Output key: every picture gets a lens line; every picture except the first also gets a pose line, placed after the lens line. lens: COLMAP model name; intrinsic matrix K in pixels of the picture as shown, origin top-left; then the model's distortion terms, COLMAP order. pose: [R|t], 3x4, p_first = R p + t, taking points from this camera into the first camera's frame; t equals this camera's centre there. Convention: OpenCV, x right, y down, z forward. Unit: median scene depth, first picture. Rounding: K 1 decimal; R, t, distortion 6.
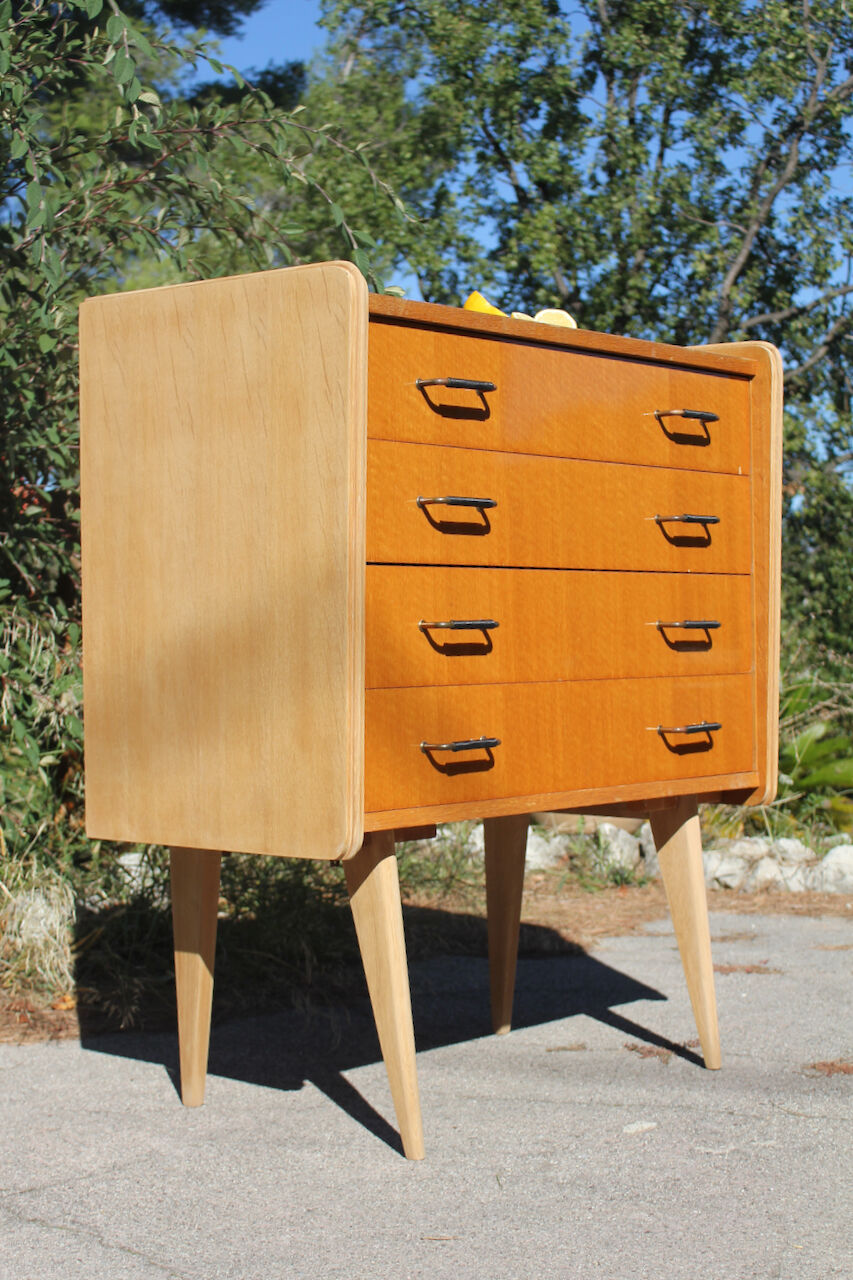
lens RADIAL K [[1918.3, 0, 426.5], [0, 1918.3, 640.0], [0, 0, 1]] dist [-0.052090, 0.057580]
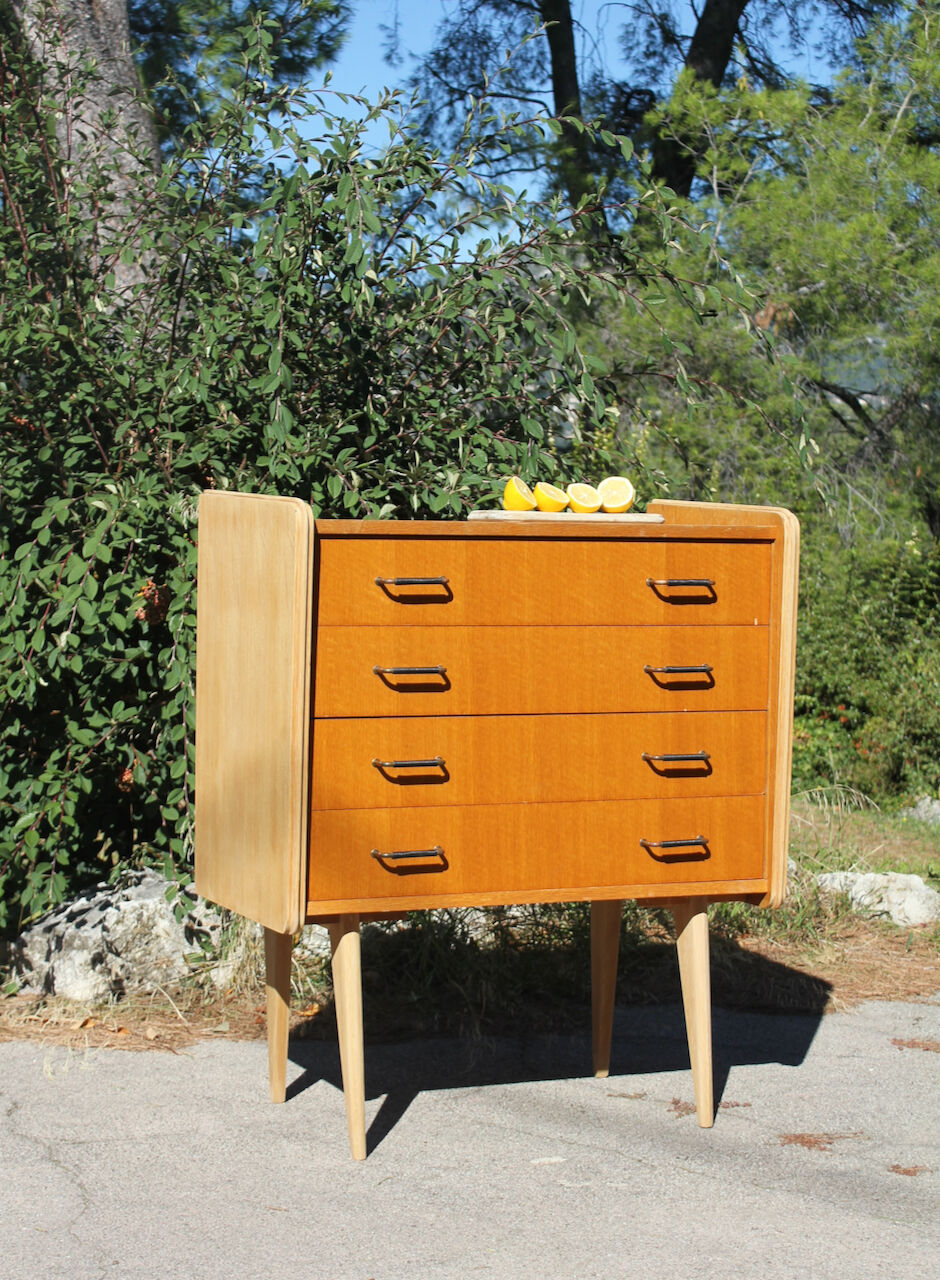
lens RADIAL K [[2401.3, 0, 470.0], [0, 2401.3, 640.0], [0, 0, 1]] dist [-0.003053, -0.148573]
pose [[0.916840, 0.047020, -0.396476, 0.660779], [-0.029286, 0.998286, 0.050669, -0.165482], [0.398178, -0.034844, 0.916646, -0.459667]]
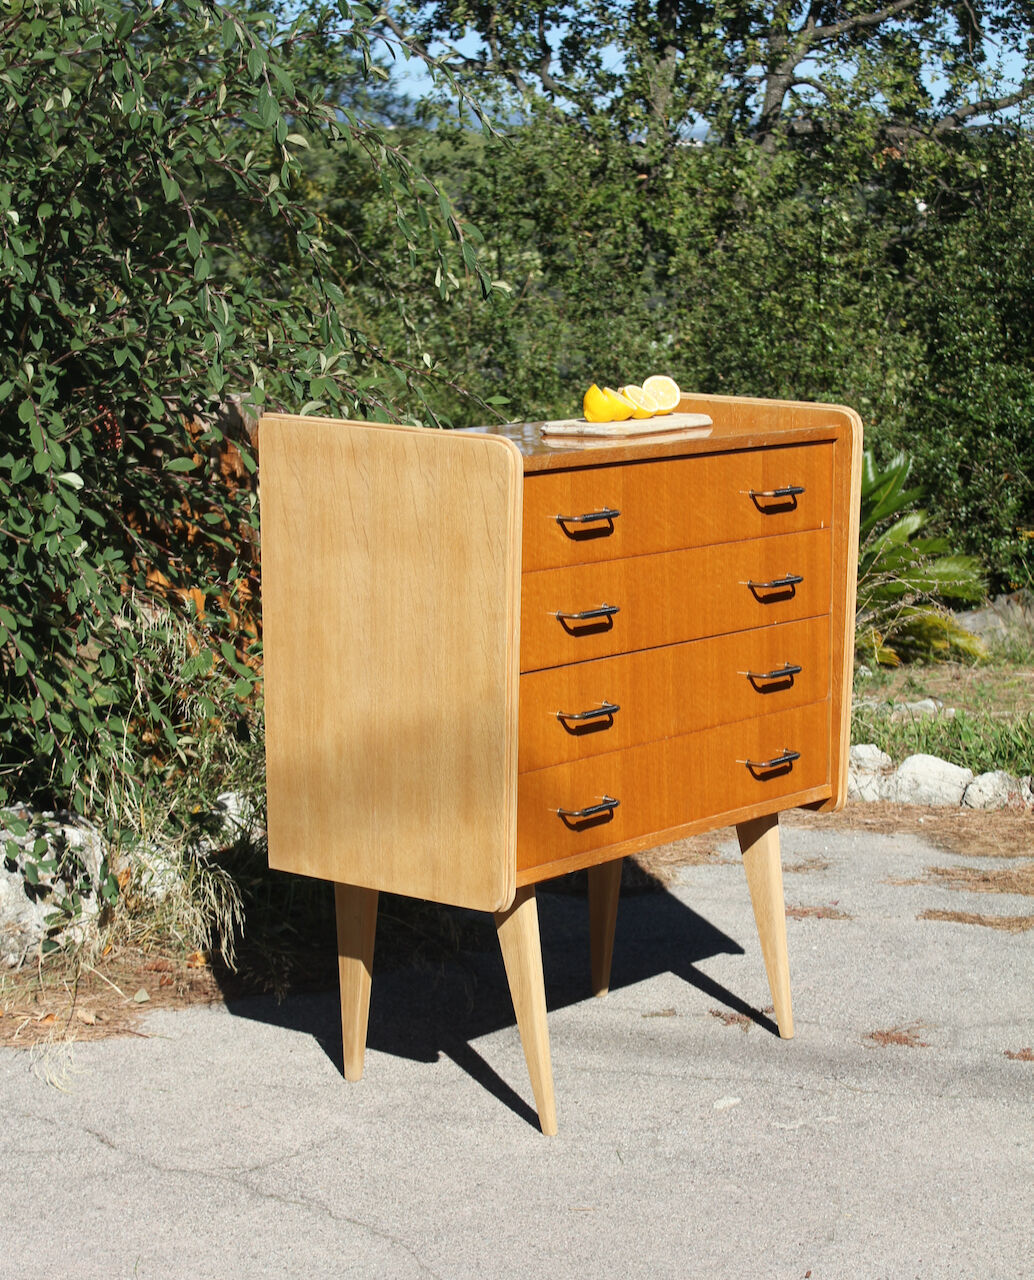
lens RADIAL K [[2545.1, 0, 515.8], [0, 2545.1, 692.0], [0, 0, 1]] dist [-0.008971, -0.035220]
pose [[0.999078, -0.000130, 0.042921, -0.092334], [-0.006861, 0.986654, 0.162687, -0.265284], [-0.042369, -0.162832, 0.985744, -0.554239]]
